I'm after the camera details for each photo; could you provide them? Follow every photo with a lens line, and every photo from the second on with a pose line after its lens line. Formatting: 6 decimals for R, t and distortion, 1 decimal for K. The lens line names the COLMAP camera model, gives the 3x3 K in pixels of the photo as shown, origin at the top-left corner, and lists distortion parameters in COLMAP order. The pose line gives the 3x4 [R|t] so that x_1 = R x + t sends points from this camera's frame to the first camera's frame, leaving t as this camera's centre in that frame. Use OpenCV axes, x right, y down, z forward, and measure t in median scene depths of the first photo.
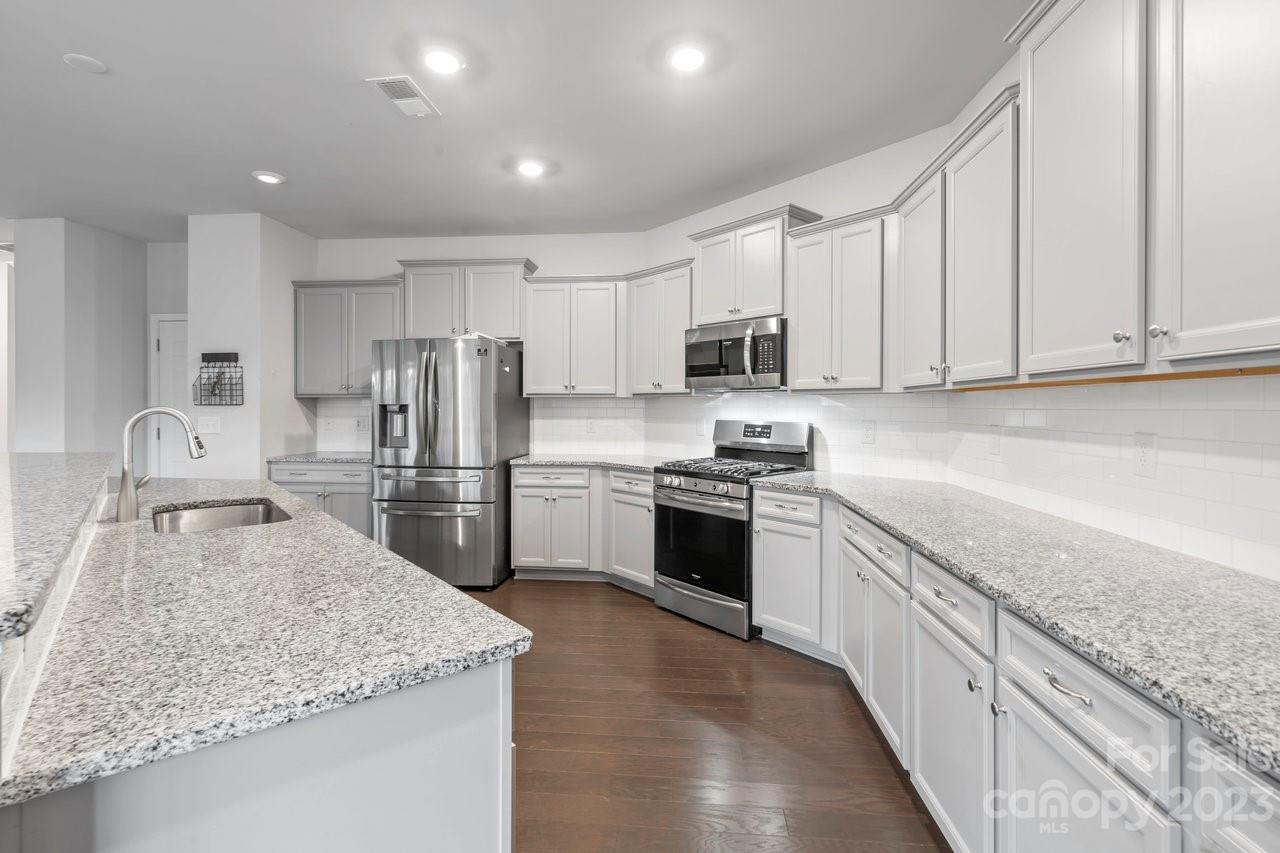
lens RADIAL K [[585.8, 0, 637.4], [0, 585.8, 404.2], [0, 0, 1]] dist [-0.001087, 0.000499]
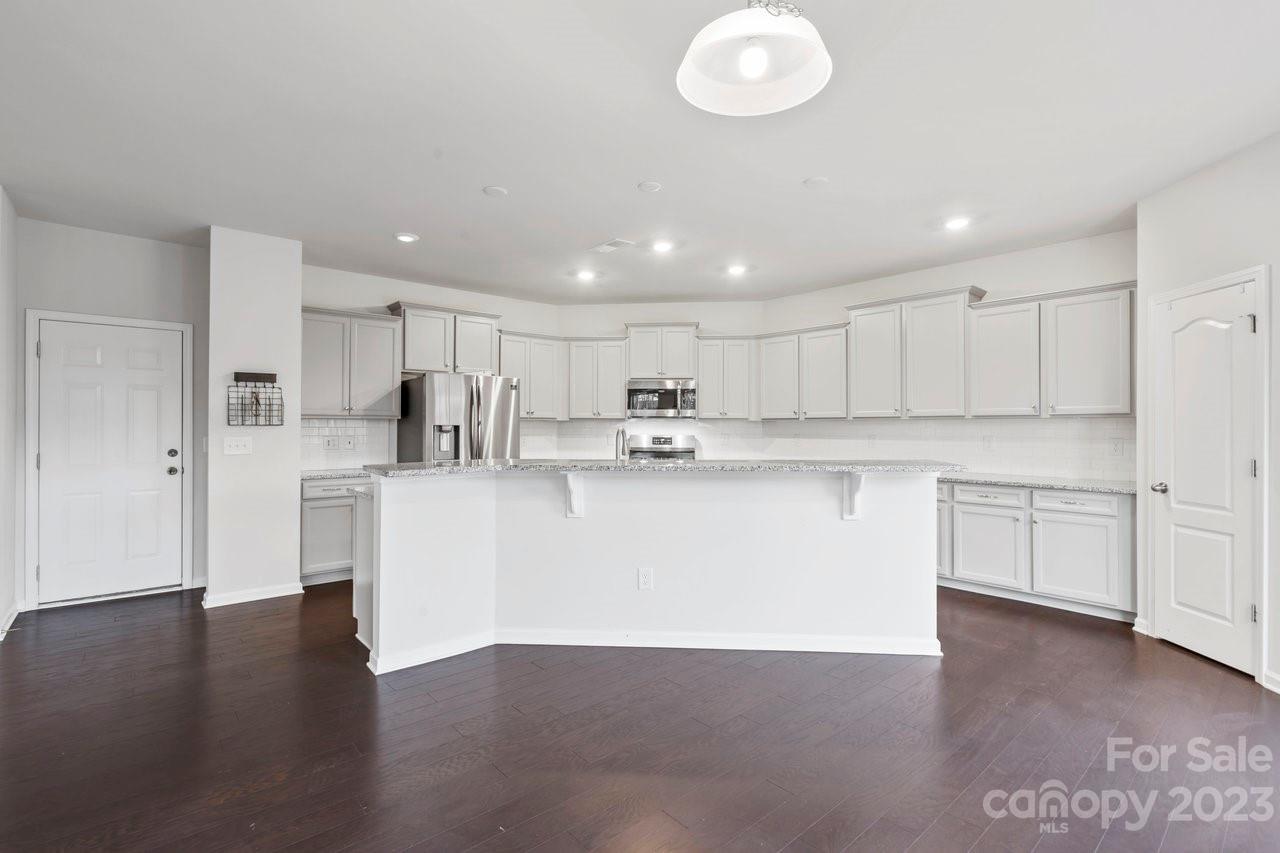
lens RADIAL K [[584.6, 0, 613.5], [0, 584.6, 422.9], [0, 0, 1]] dist [-0.001068, -0.000151]
pose [[0.713964, 0.005085, 0.700164, -1.228555], [-0.003649, 0.999987, -0.003541, -0.001906], [-0.700173, -0.000027, 0.713973, -0.167398]]
